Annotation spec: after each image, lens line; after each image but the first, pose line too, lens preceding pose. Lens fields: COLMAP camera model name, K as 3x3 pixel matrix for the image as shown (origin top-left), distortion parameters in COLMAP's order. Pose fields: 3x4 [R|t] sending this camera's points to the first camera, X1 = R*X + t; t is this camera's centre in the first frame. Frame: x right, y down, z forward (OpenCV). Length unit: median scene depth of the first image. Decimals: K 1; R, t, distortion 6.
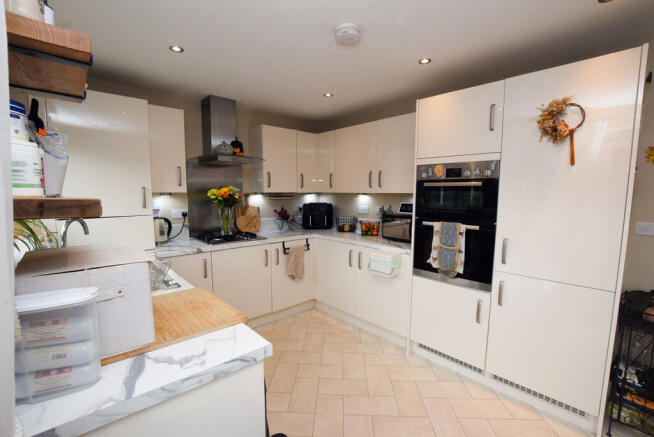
lens RADIAL K [[288.1, 0, 325.9], [0, 288.1, 222.0], [0, 0, 1]] dist [-0.022485, 0.000859]
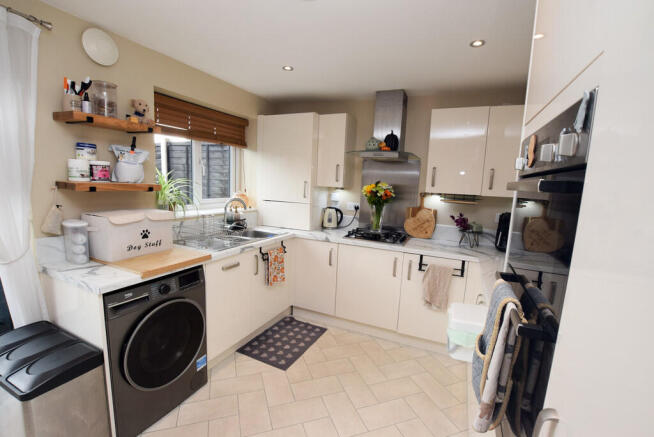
lens RADIAL K [[288.1, 0, 328.5], [0, 288.1, 221.7], [0, 0, 1]] dist [-0.022485, 0.000859]
pose [[0.394356, 0.141213, -0.908043, 0.557401], [-0.141701, 0.985649, 0.091742, -0.070557], [0.907967, 0.092492, 0.408707, 0.529755]]
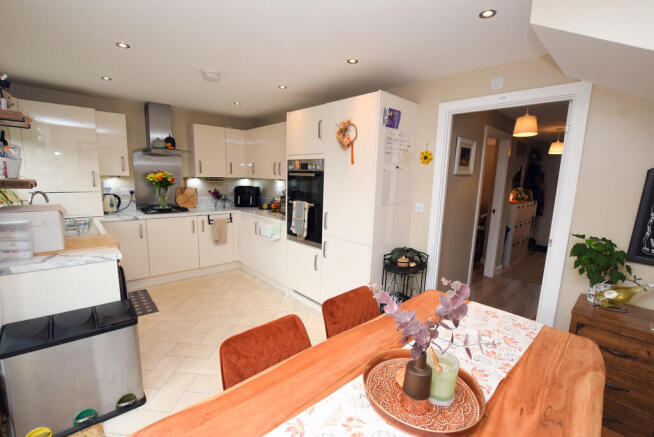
lens RADIAL K [[288.1, 0, 323.9], [0, 288.1, 221.6], [0, 0, 1]] dist [-0.022485, 0.000859]
pose [[0.999706, 0.024211, 0.001472, 0.459400], [-0.024255, 0.998341, 0.052213, 0.021296], [-0.000205, -0.052233, 0.998635, -0.374509]]
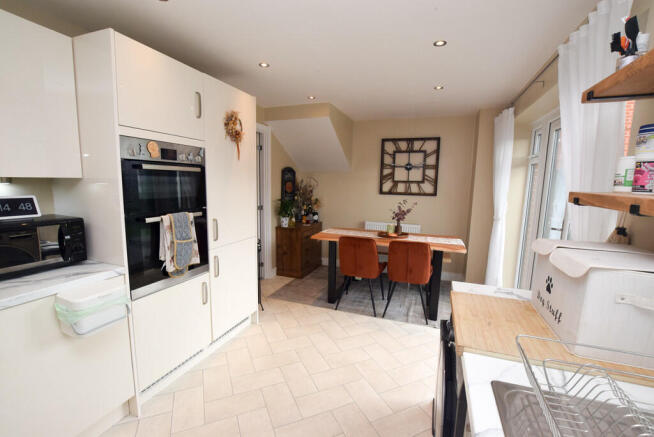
lens RADIAL K [[288.1, 0, 327.5], [0, 288.1, 223.6], [0, 0, 1]] dist [-0.022485, 0.000859]
pose [[-0.460139, -0.143177, 0.876226, -0.444279], [0.068352, 0.978270, 0.195745, -0.088258], [-0.885212, 0.149962, -0.440354, 0.826268]]
